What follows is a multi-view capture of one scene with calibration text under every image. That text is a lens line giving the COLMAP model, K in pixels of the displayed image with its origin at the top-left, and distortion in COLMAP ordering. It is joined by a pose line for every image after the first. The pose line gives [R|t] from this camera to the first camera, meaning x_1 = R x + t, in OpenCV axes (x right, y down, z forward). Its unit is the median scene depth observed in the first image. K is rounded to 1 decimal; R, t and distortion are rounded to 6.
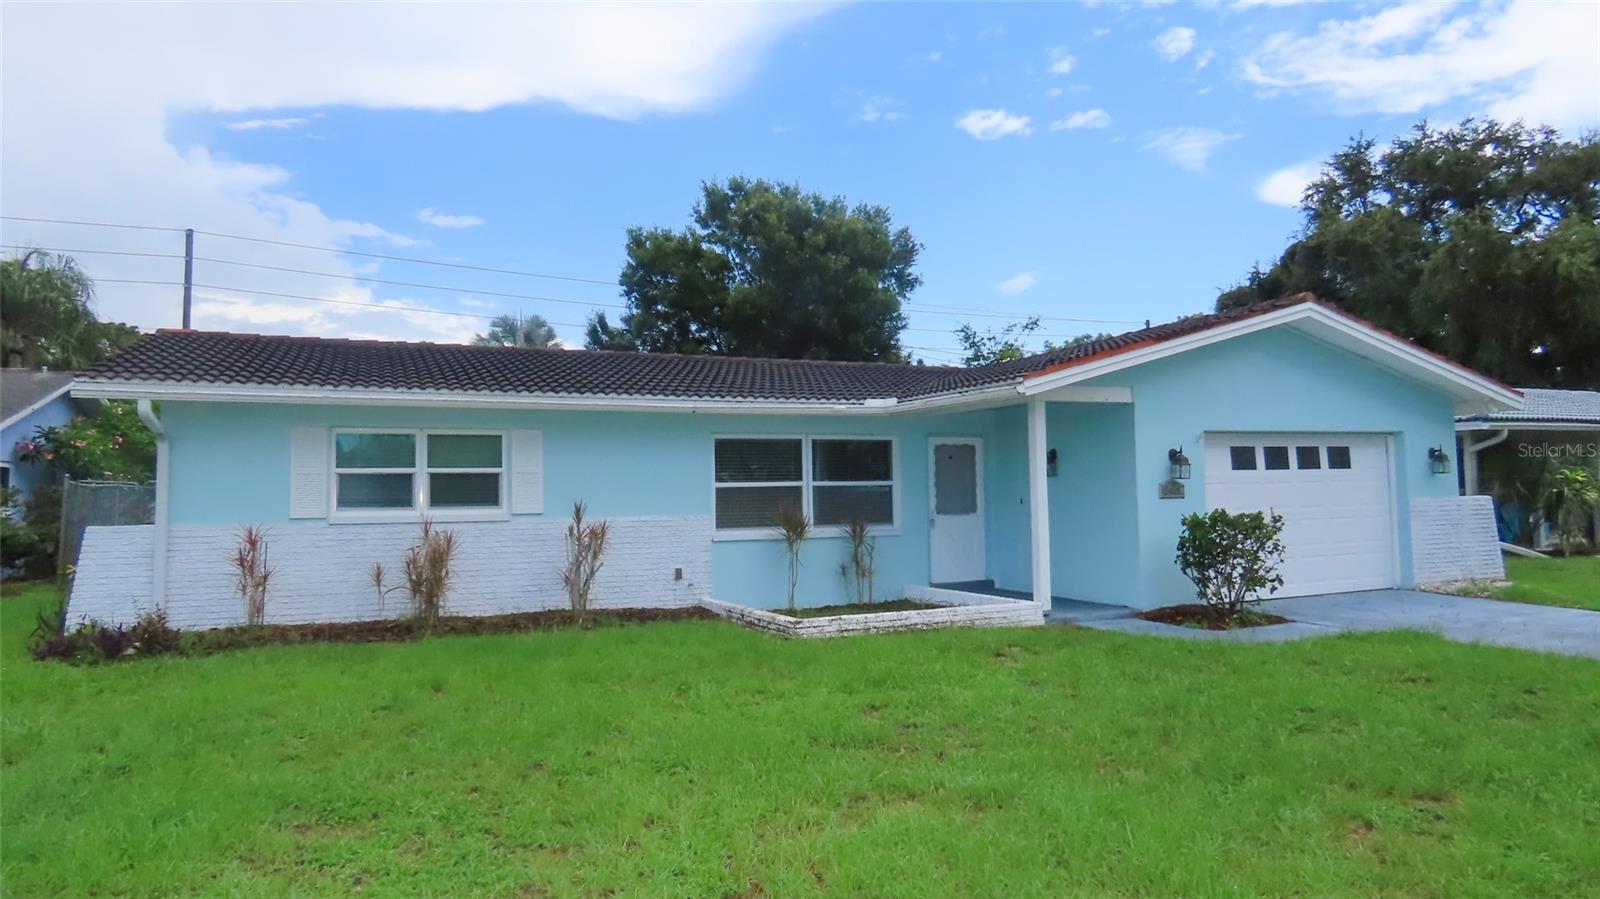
lens RADIAL K [[1009.2, 0, 798.0], [0, 1009.2, 448.5], [0, 0, 1]] dist [-0.008022, 0.001135]
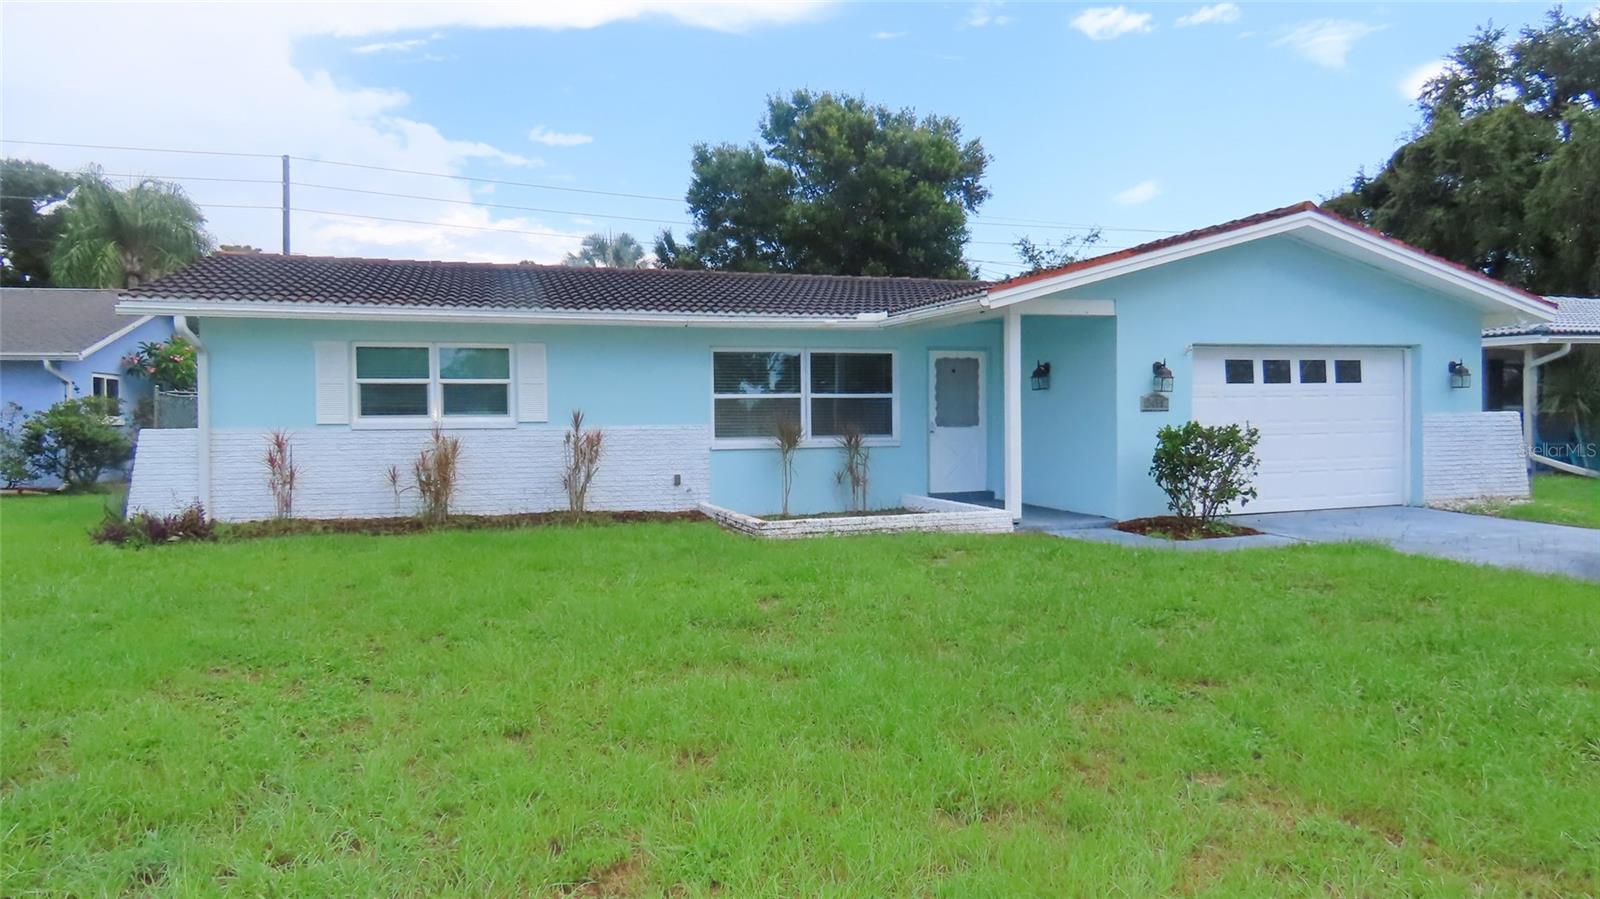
lens RADIAL K [[1009.2, 0, 799.7], [0, 1009.2, 448.2], [0, 0, 1]] dist [-0.008022, 0.001135]
pose [[0.994253, 0.009570, -0.106629, 0.110334], [-0.000854, 0.996674, 0.081488, 0.004130], [0.107054, -0.080929, 0.990954, -0.032590]]
